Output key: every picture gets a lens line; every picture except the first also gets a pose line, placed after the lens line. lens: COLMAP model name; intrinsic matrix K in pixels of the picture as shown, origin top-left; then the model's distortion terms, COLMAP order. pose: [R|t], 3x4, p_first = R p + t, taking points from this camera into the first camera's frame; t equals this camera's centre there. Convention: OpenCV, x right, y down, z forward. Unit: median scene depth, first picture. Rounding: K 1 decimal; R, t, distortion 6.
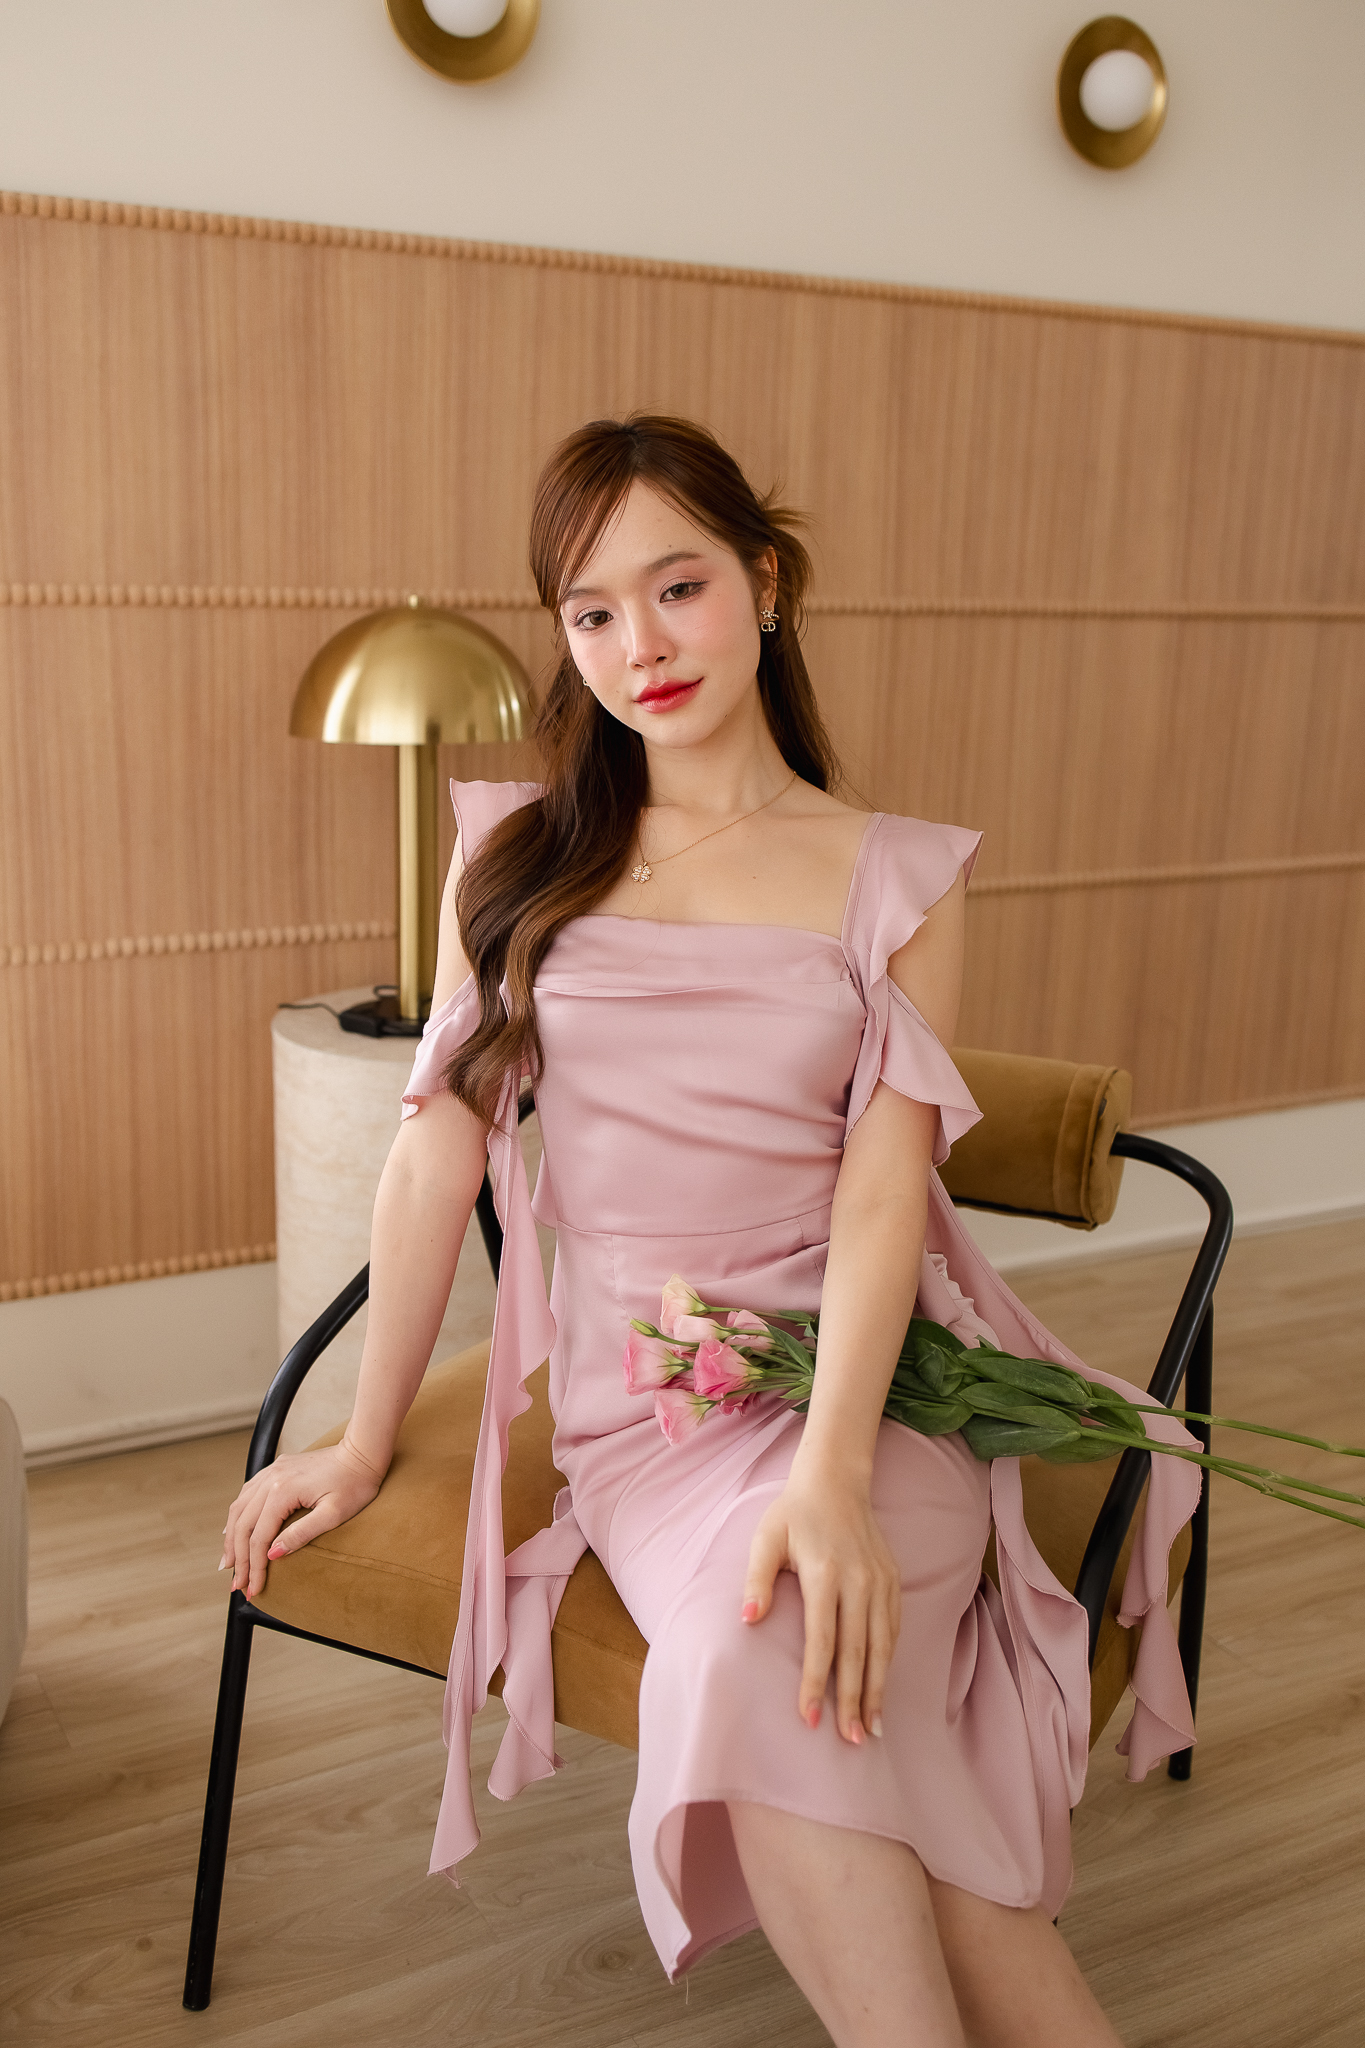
lens RADIAL K [[2057.8, 0, 660.7], [0, 2057.8, 1019.9], [0, 0, 1]] dist [-0.000279, -0.013222]
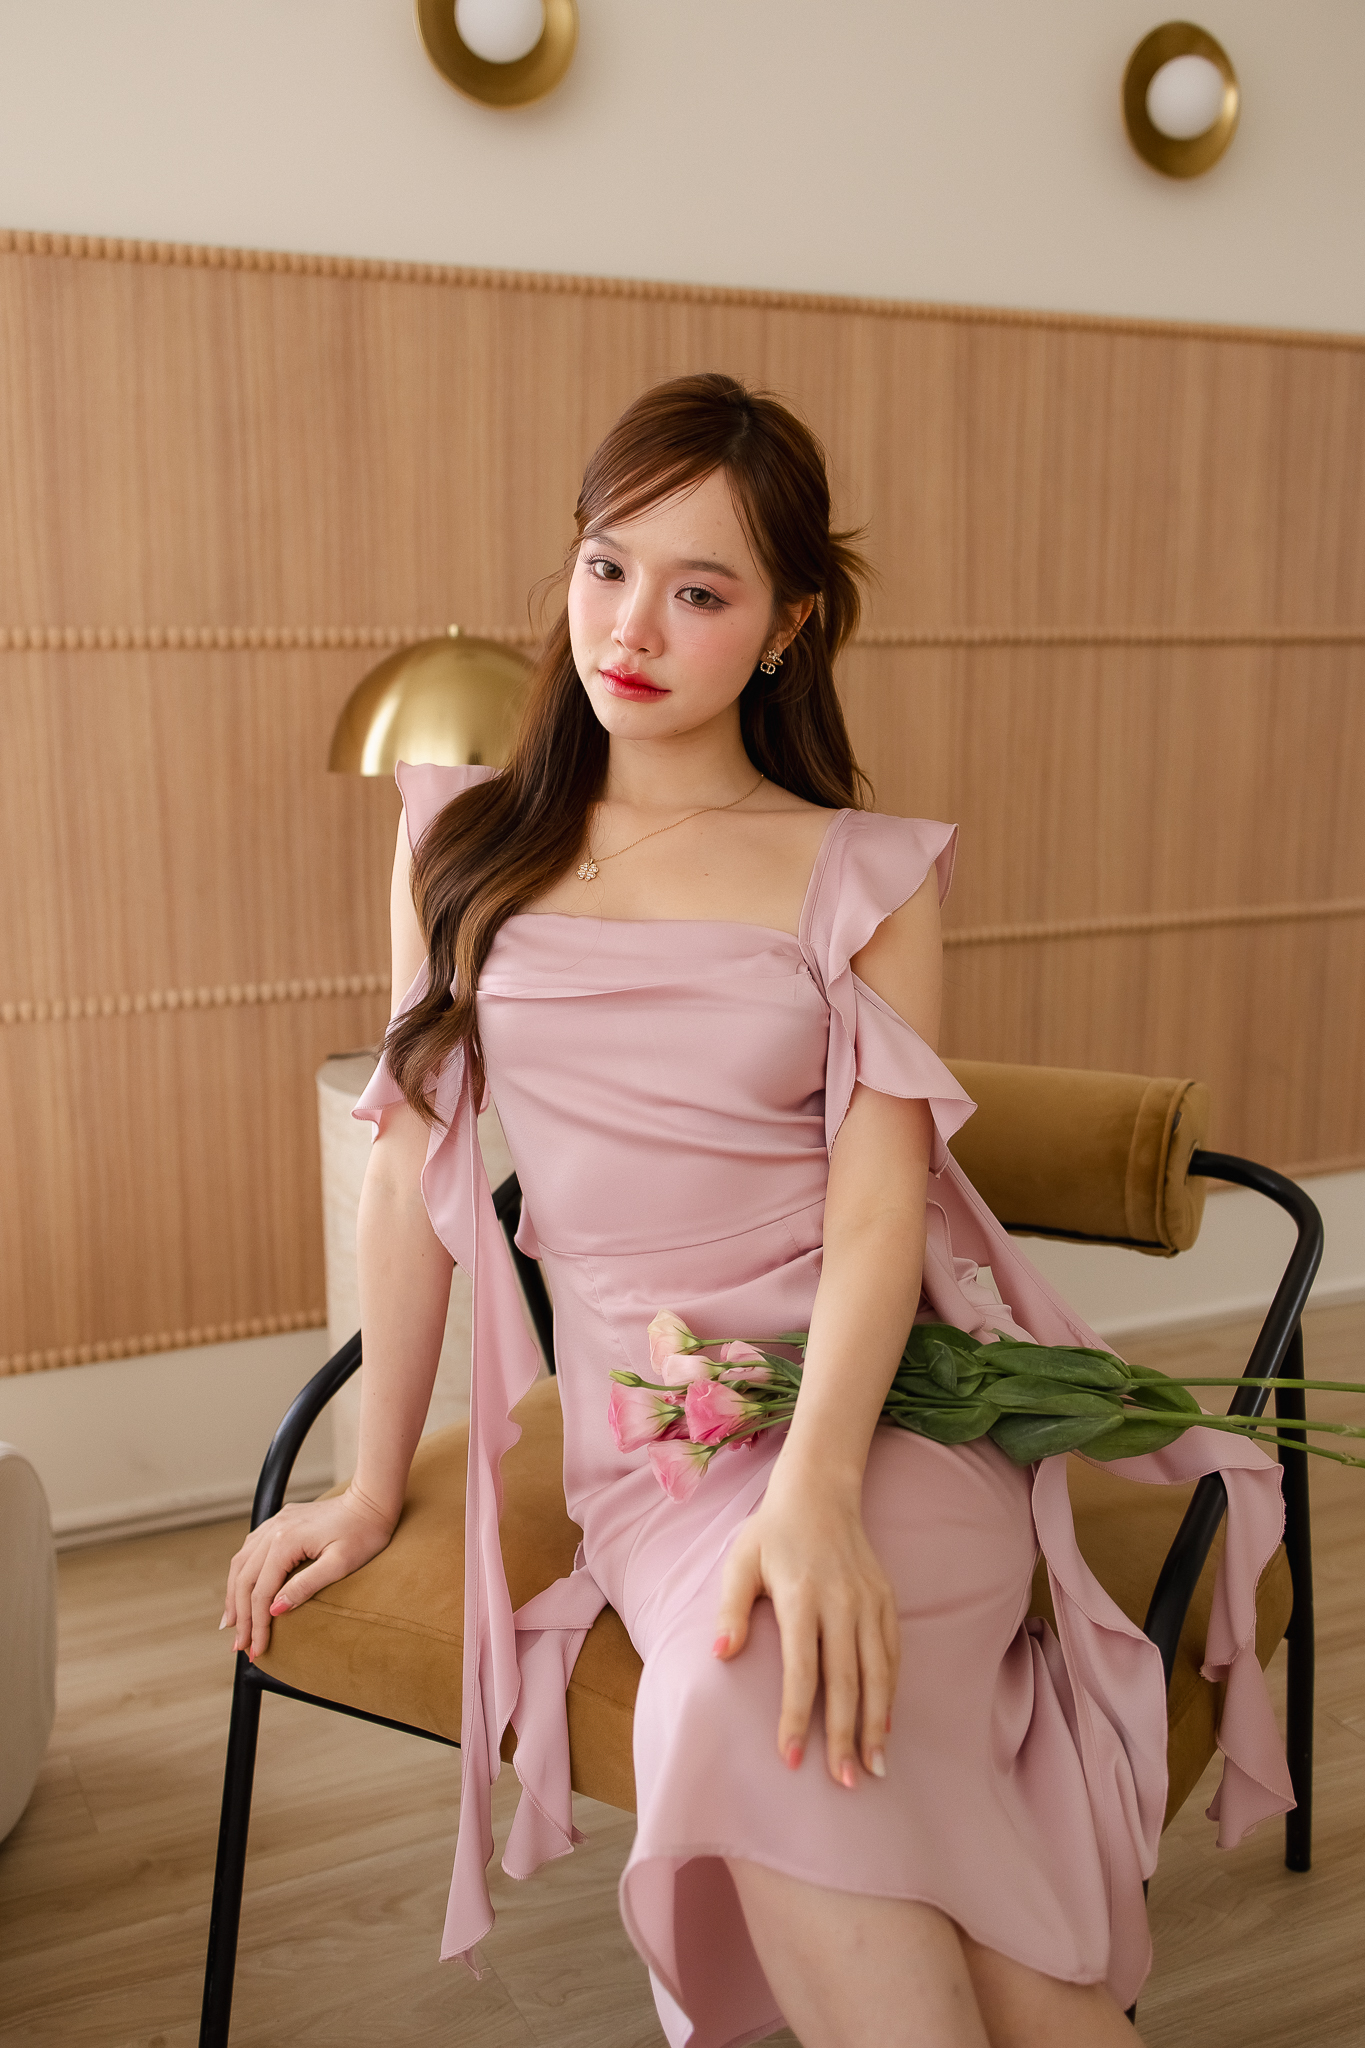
lens RADIAL K [[2061.0, 0, 645.4], [0, 2061.0, 1022.4], [0, 0, 1]] dist [-0.009739, 0.019501]
pose [[0.997323, -0.021656, -0.069844, 0.031892], [0.017997, 0.998453, -0.052605, 0.031413], [0.070875, 0.051207, 0.996170, 0.049273]]
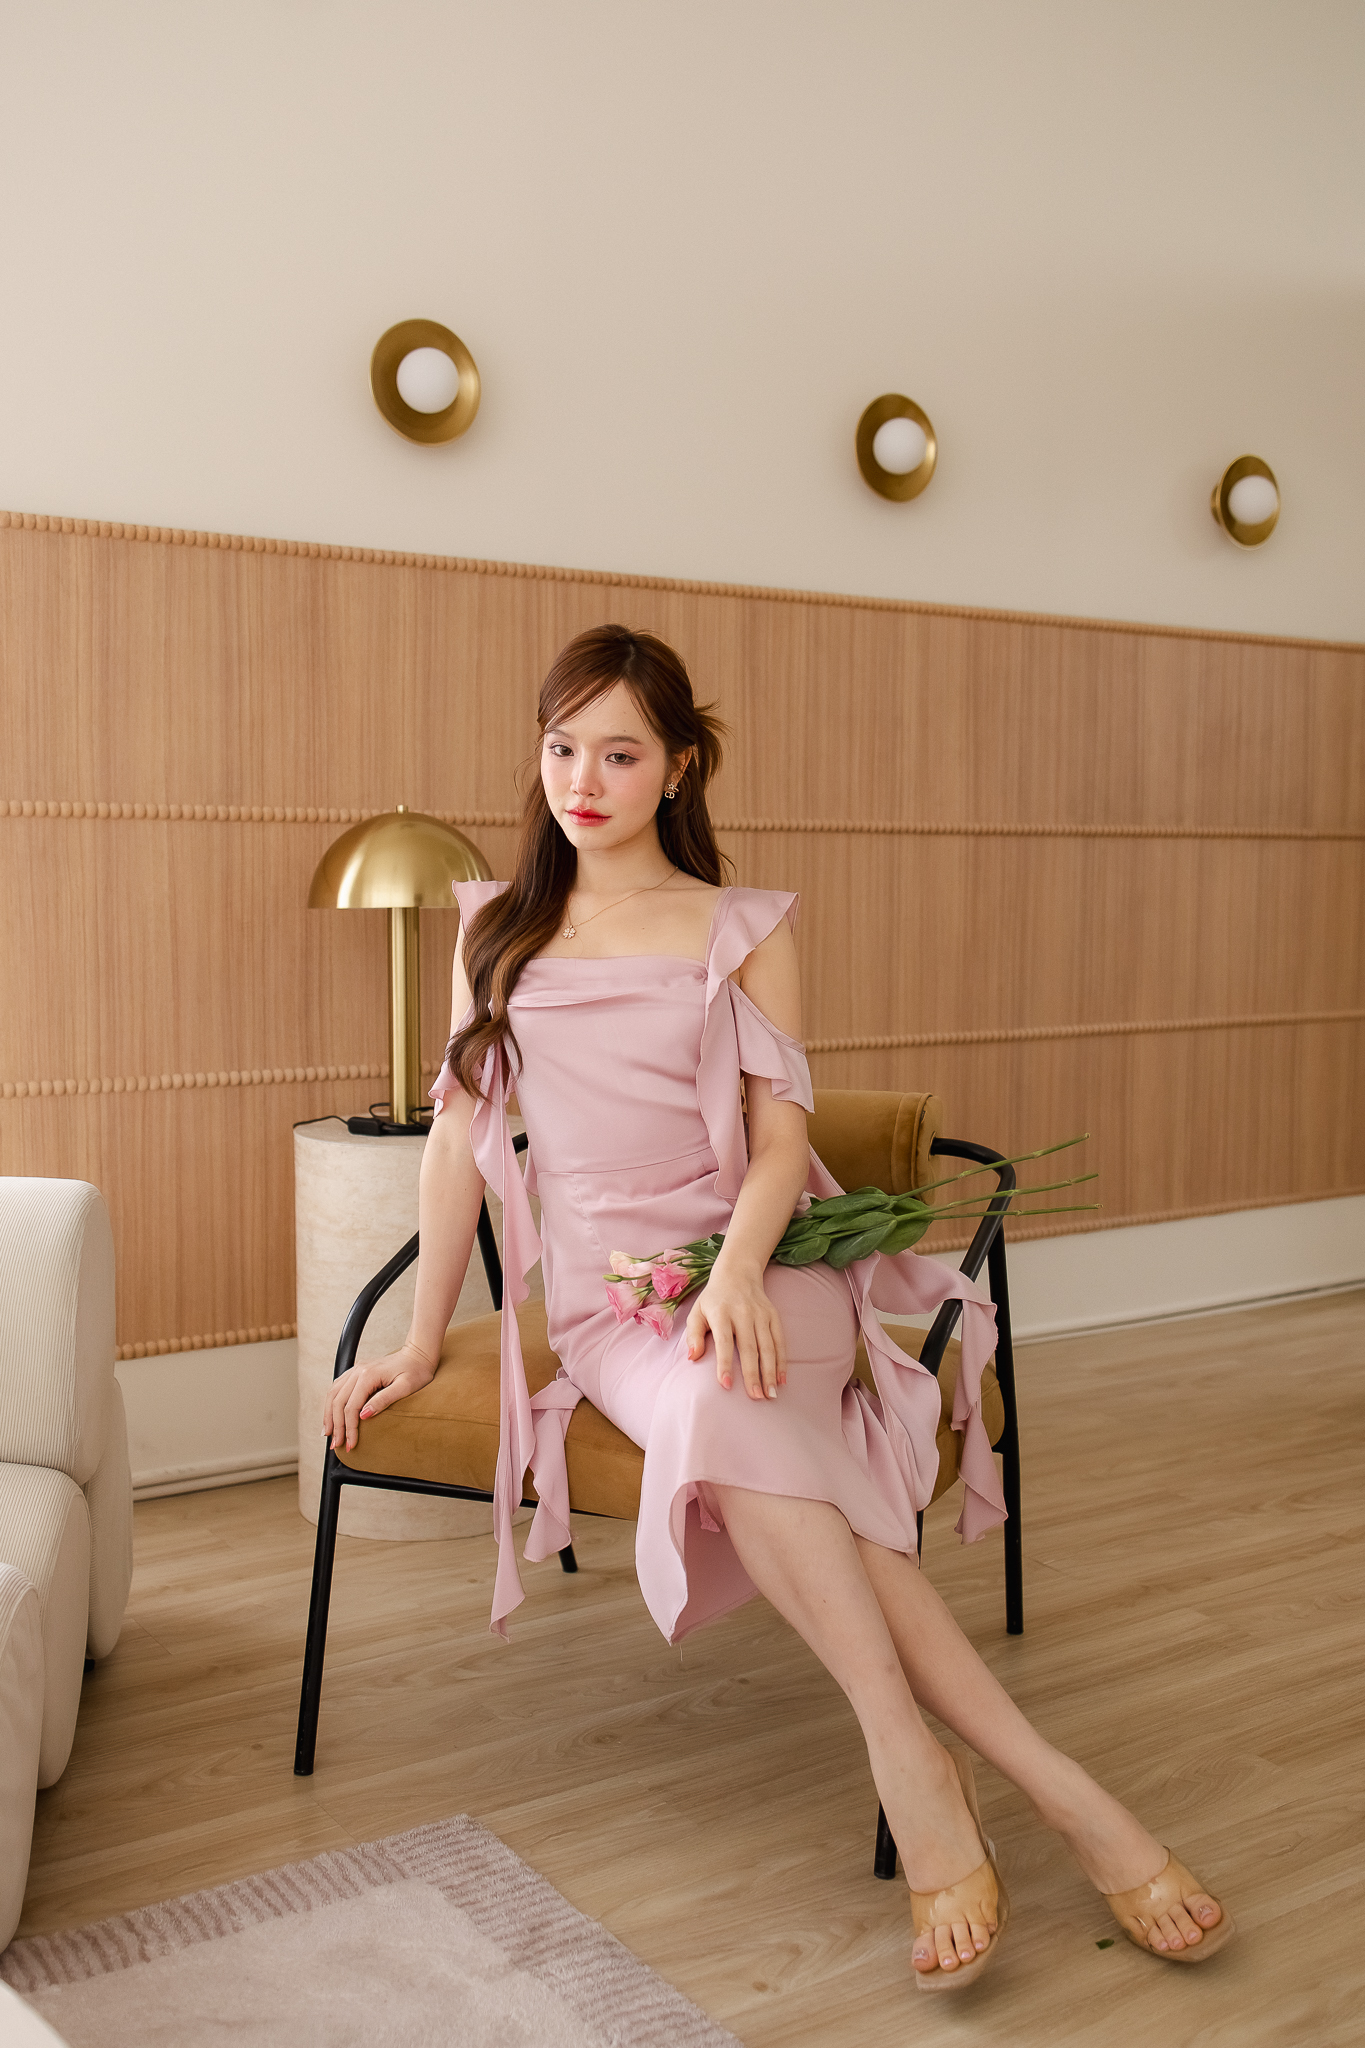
lens RADIAL K [[2061.0, 0, 645.4], [0, 2061.0, 1022.4], [0, 0, 1]] dist [-0.009739, 0.019501]
pose [[0.997379, -0.030130, 0.065775, -0.051842], [0.040220, 0.986633, -0.157916, 0.147336], [-0.060138, 0.160147, 0.985259, -0.300786]]
